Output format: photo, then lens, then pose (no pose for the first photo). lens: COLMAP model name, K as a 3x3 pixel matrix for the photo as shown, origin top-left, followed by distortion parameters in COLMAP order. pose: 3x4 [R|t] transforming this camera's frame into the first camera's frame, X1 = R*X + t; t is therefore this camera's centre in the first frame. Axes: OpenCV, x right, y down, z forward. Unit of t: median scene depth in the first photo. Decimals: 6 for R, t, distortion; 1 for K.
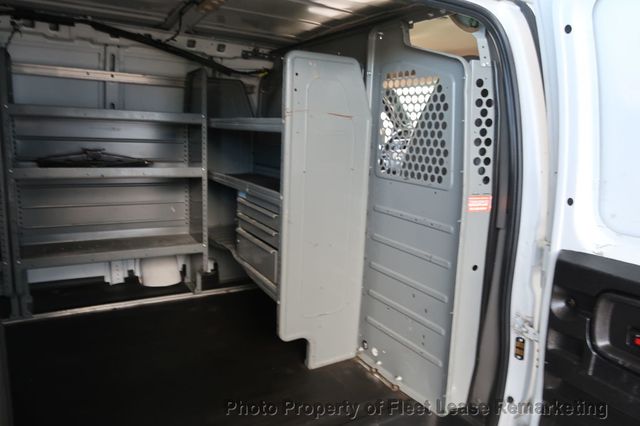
lens RADIAL K [[441.9, 0, 319.8], [0, 441.9, 209.8], [0, 0, 1]] dist [-0.024395, 0.009541]
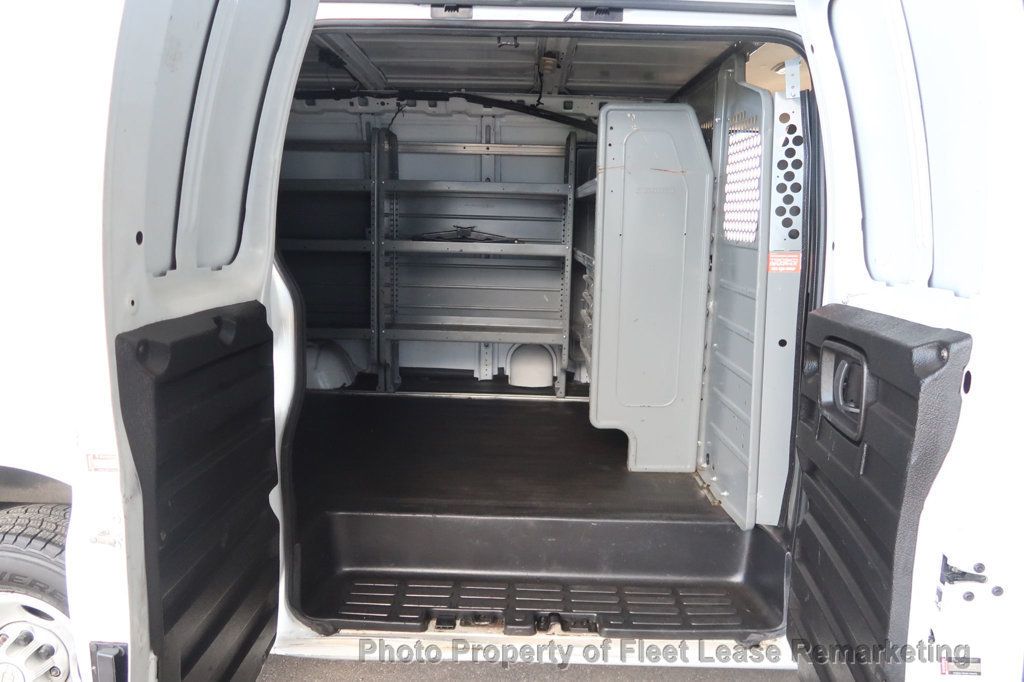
lens RADIAL K [[707.0, 0, 511.7], [0, 707.0, 335.9], [0, 0, 1]] dist [-0.024395, 0.009541]
pose [[0.851931, 0.059904, -0.520216, 0.421717], [-0.079393, 0.996727, -0.015243, 0.124717], [0.517600, 0.054287, 0.853899, -0.262008]]
